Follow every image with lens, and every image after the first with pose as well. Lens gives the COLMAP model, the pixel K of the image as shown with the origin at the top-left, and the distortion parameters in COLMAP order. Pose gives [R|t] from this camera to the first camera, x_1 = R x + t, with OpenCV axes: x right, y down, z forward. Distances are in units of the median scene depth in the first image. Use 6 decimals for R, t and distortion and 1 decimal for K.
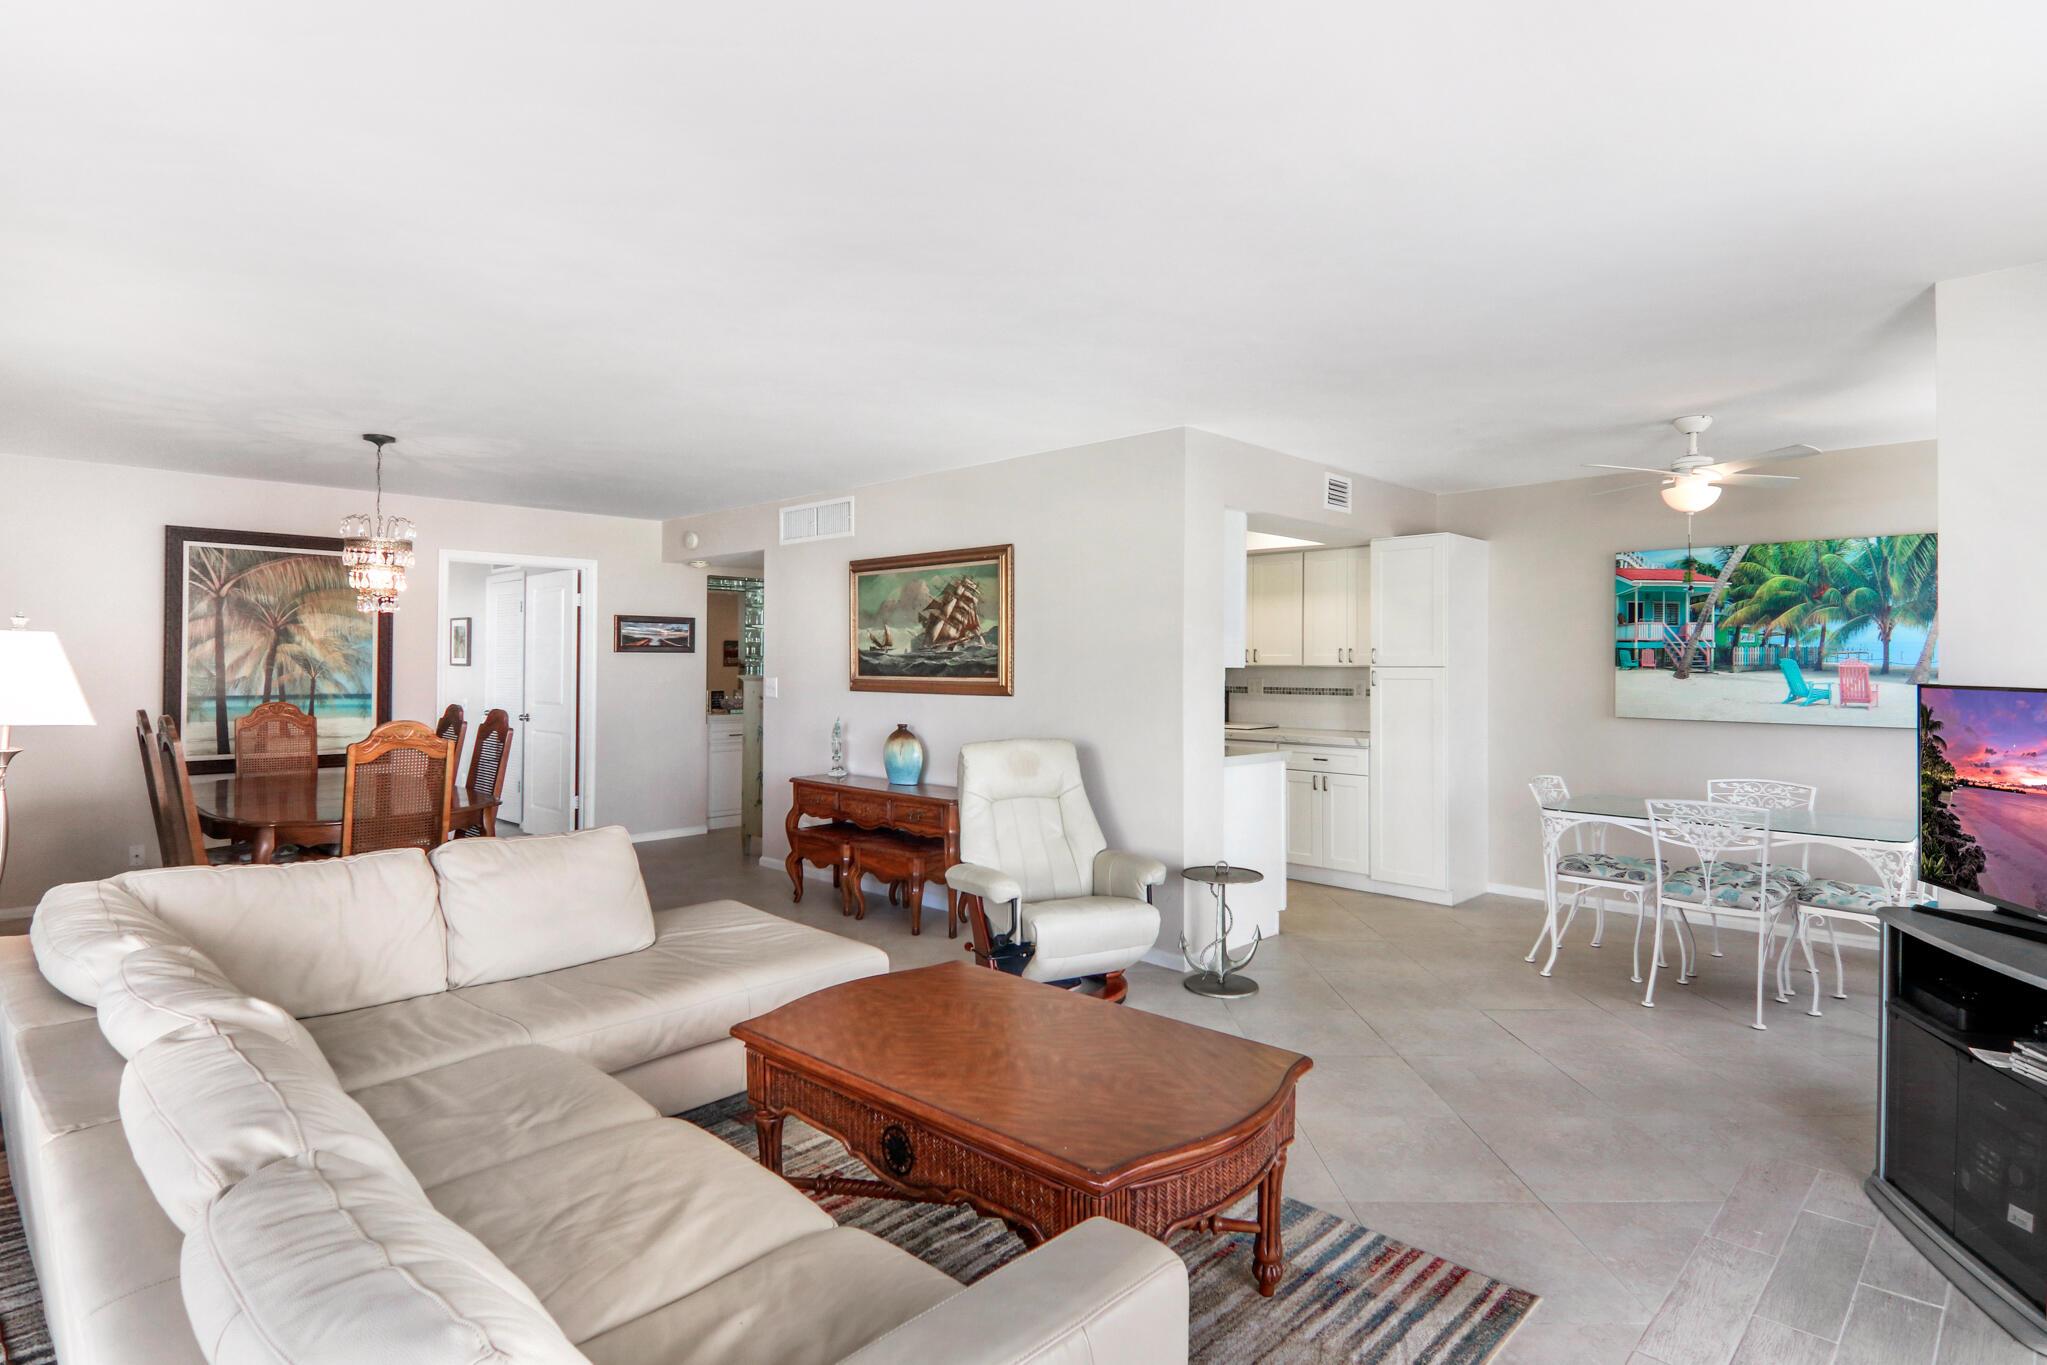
lens RADIAL K [[1055.8, 0, 1022.5], [0, 1055.8, 666.6], [0, 0, 1]] dist [-0.002062, -0.011985]
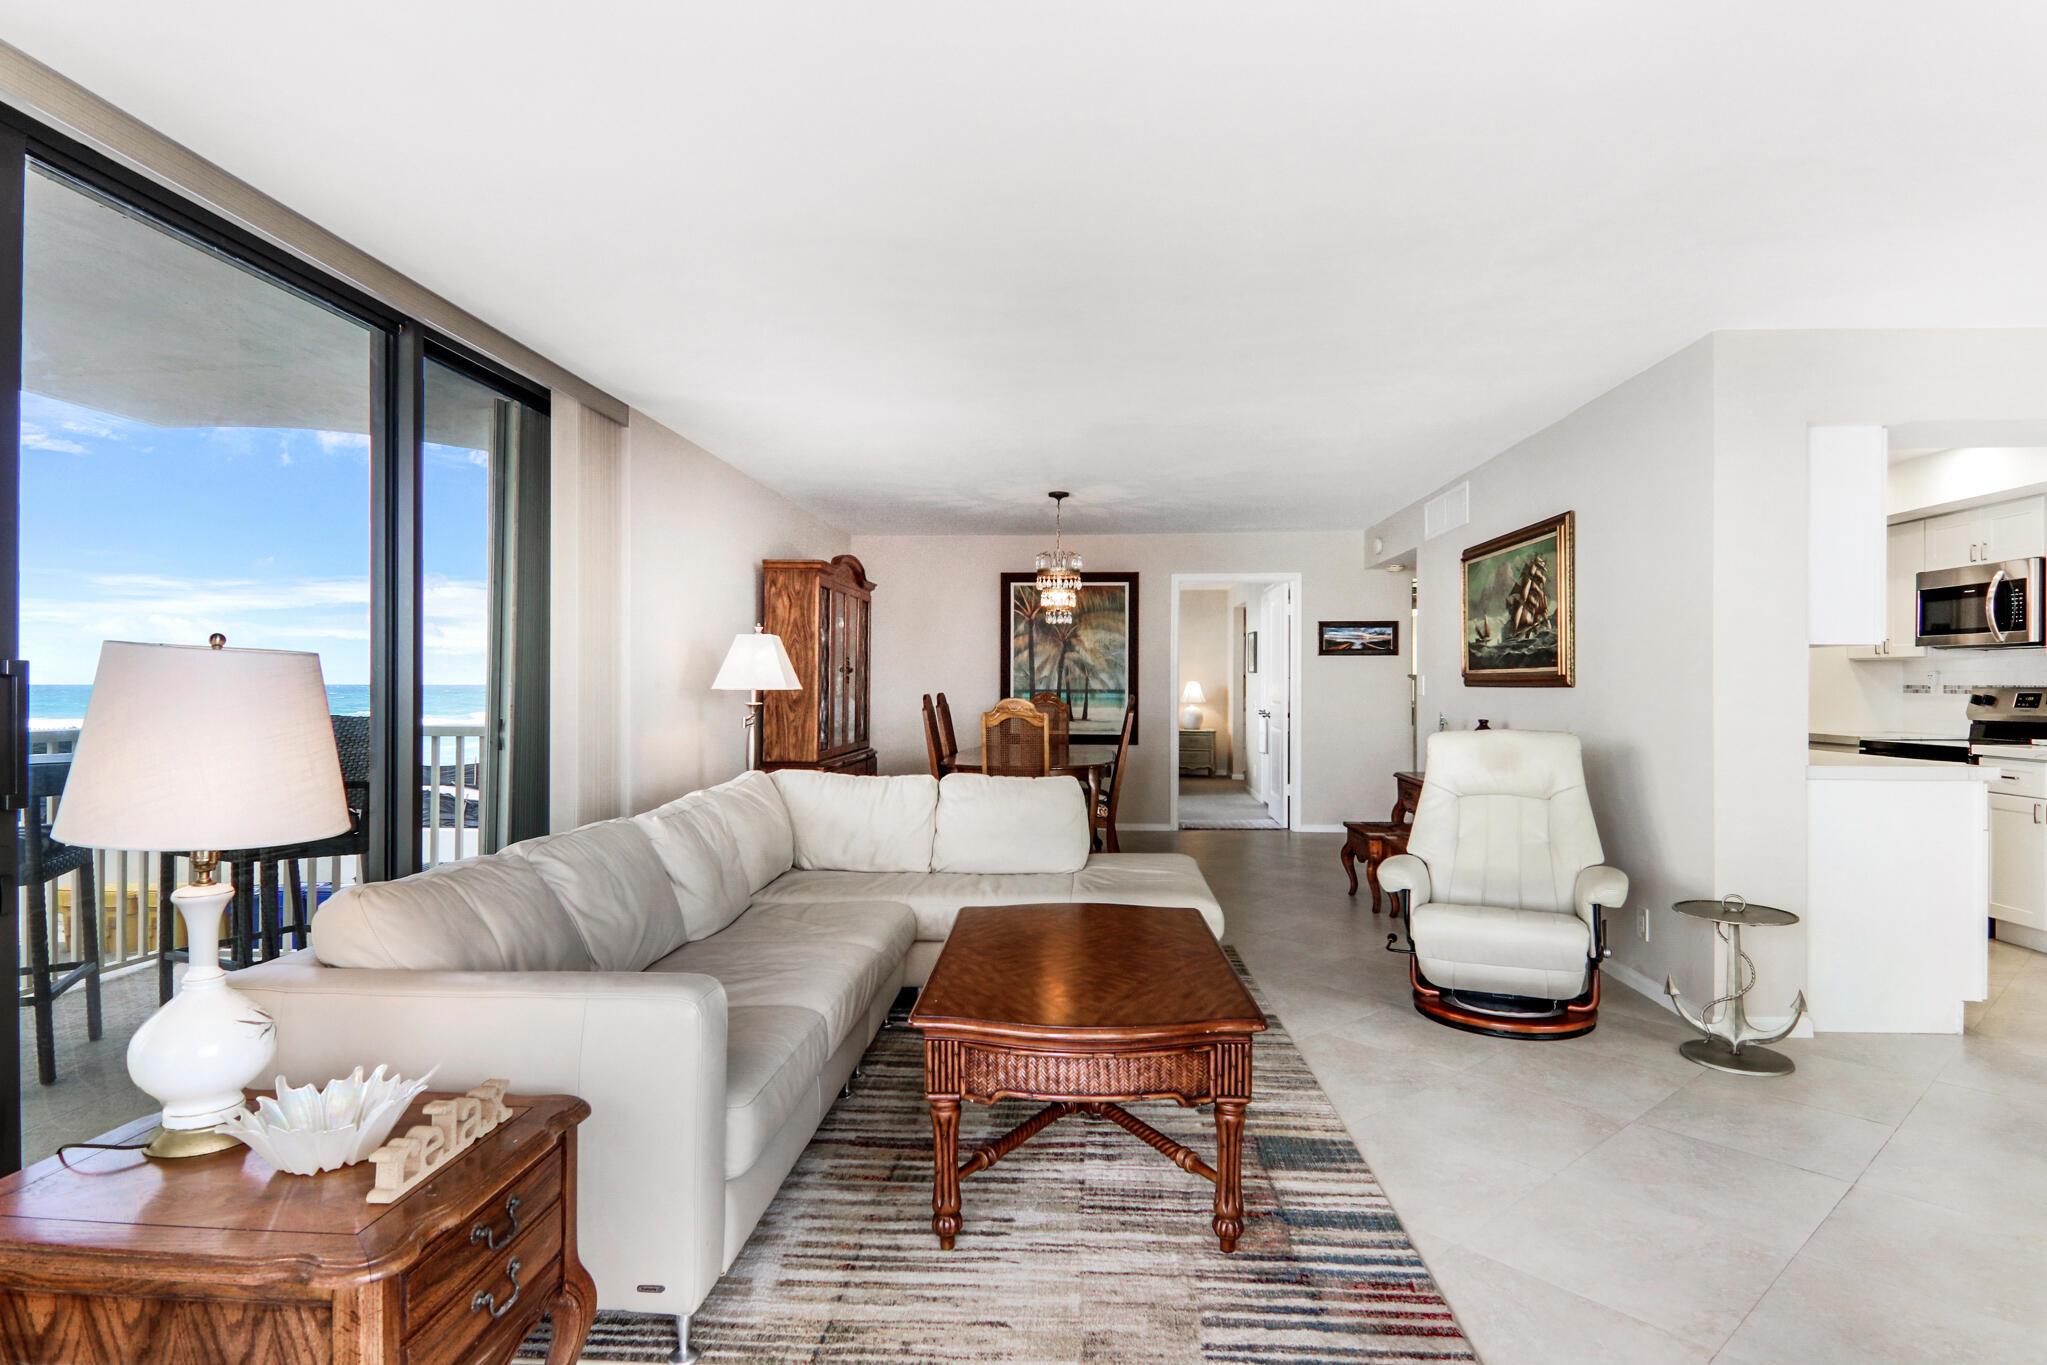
lens RADIAL K [[1055.8, 0, 1013.9], [0, 1055.8, 681.4], [0, 0, 1]] dist [-0.002062, -0.011985]
pose [[0.634061, -0.004495, -0.773270, 0.350147], [-0.001146, 0.999977, -0.006752, 0.028399], [0.773282, 0.005167, 0.634041, 0.086913]]
